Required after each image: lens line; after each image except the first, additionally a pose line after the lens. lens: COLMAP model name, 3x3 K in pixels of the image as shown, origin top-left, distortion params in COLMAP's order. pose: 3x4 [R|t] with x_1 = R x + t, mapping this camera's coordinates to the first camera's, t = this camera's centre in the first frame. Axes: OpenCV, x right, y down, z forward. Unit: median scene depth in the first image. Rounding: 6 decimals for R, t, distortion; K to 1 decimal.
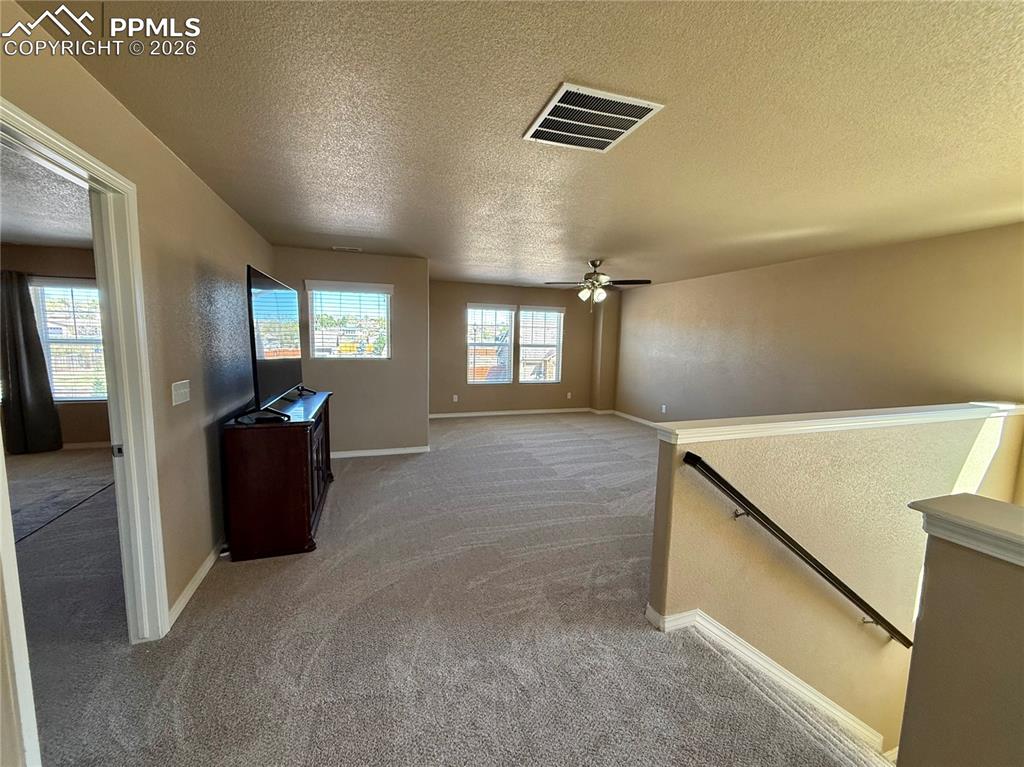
lens RADIAL K [[408.9, 0, 507.8], [0, 408.9, 384.3], [0, 0, 1]] dist [-0.002070, 0.000431]
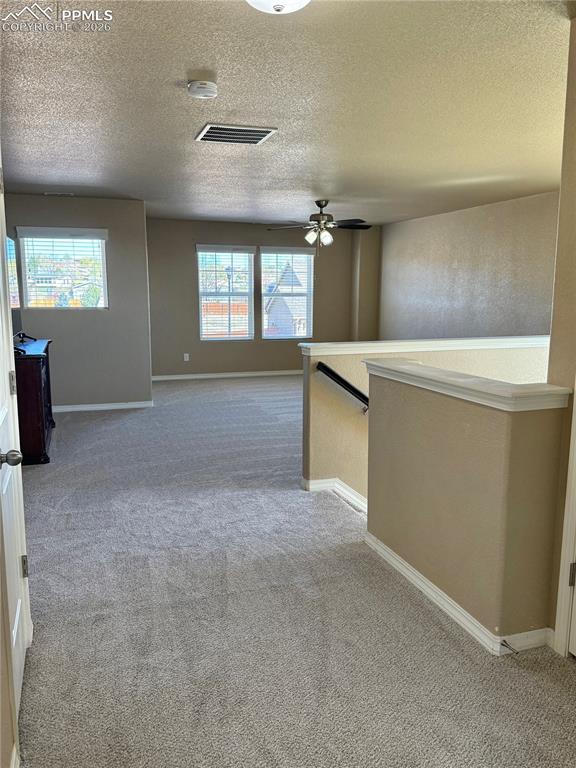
lens RADIAL K [[628.3, 0, 287.4], [0, 628.3, 386.2], [0, 0, 1]] dist [0.105530, -0.012293]
pose [[0.999844, -0.016636, -0.005908, 0.137280], [0.016873, 0.998948, 0.042645, 0.062810], [0.005193, -0.042738, 0.999073, -0.485832]]
